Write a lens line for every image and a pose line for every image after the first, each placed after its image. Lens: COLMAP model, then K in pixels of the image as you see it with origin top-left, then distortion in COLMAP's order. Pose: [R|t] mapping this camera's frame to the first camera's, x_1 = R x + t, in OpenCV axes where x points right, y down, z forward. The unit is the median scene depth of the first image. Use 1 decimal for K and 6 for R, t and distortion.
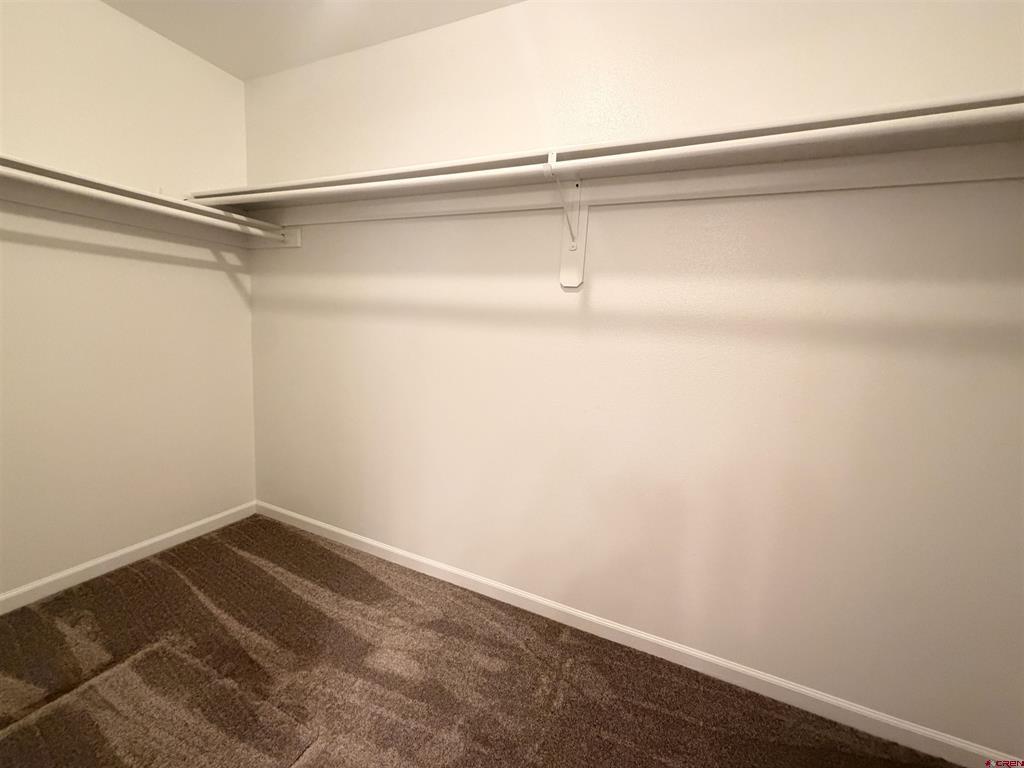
lens RADIAL K [[408.7, 0, 506.6], [0, 408.7, 384.7], [0, 0, 1]] dist [-0.000305, -0.000218]
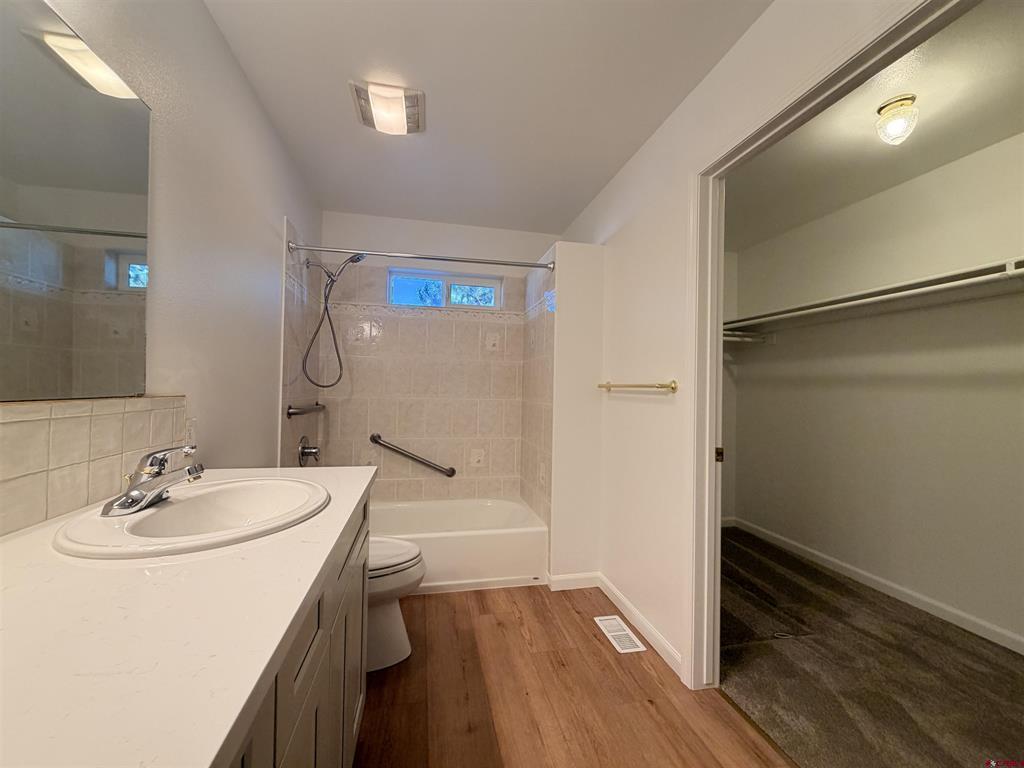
lens RADIAL K [[408.7, 0, 506.6], [0, 408.7, 384.7], [0, 0, 1]] dist [-0.000305, -0.000218]
pose [[0.594845, -0.056186, -0.801874, 0.130005], [-0.094705, 0.985708, -0.139321, 0.140370], [0.798242, 0.158816, 0.581023, -0.787559]]
